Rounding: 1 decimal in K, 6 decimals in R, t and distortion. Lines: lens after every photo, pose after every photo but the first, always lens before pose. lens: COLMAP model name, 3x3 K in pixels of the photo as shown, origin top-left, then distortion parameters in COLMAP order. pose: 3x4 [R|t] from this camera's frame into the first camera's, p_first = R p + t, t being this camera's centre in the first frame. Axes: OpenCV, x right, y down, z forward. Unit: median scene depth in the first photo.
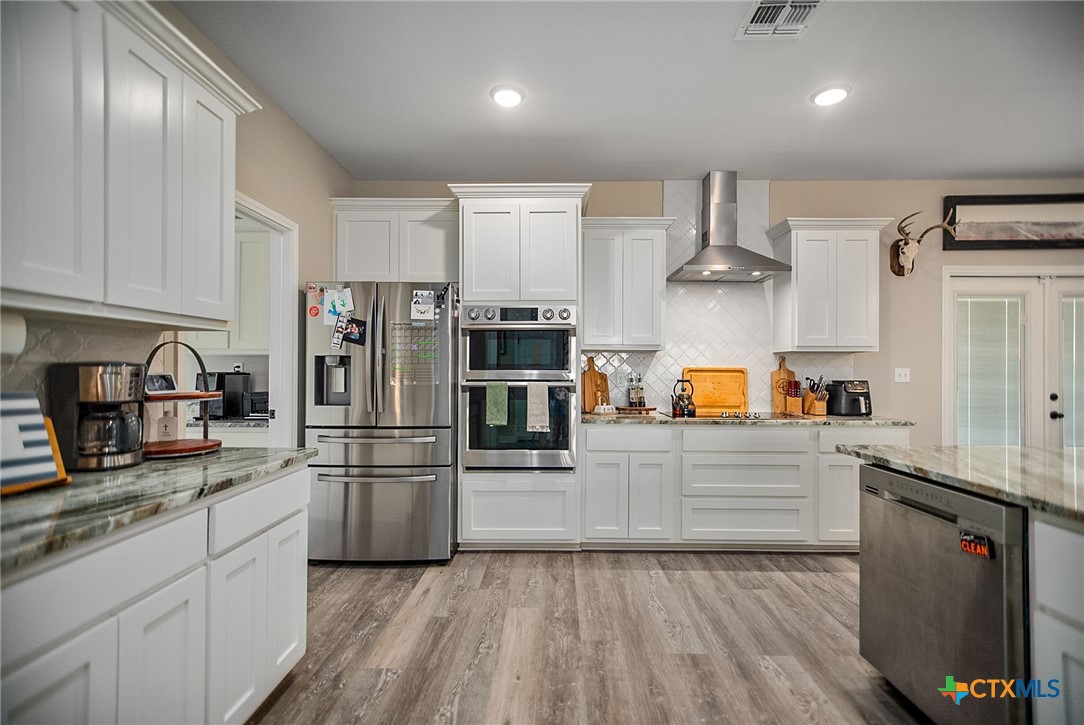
lens RADIAL K [[481.4, 0, 542.0], [0, 481.4, 362.5], [0, 0, 1]] dist [0.005327, 0.000752]
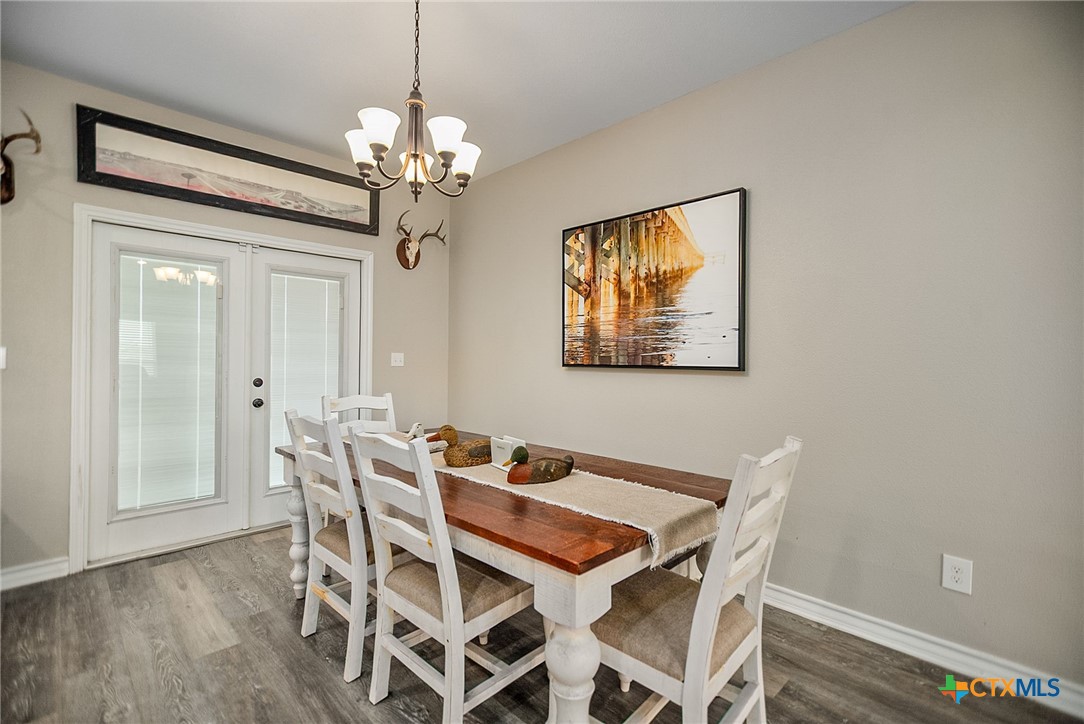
lens RADIAL K [[481.4, 0, 542.0], [0, 481.4, 362.0], [0, 0, 1]] dist [0.005327, 0.000752]
pose [[0.716936, -0.001695, 0.697137, 0.822709], [-0.017977, 0.999620, 0.020917, 0.005834], [-0.696907, -0.027529, 0.716633, 0.005956]]
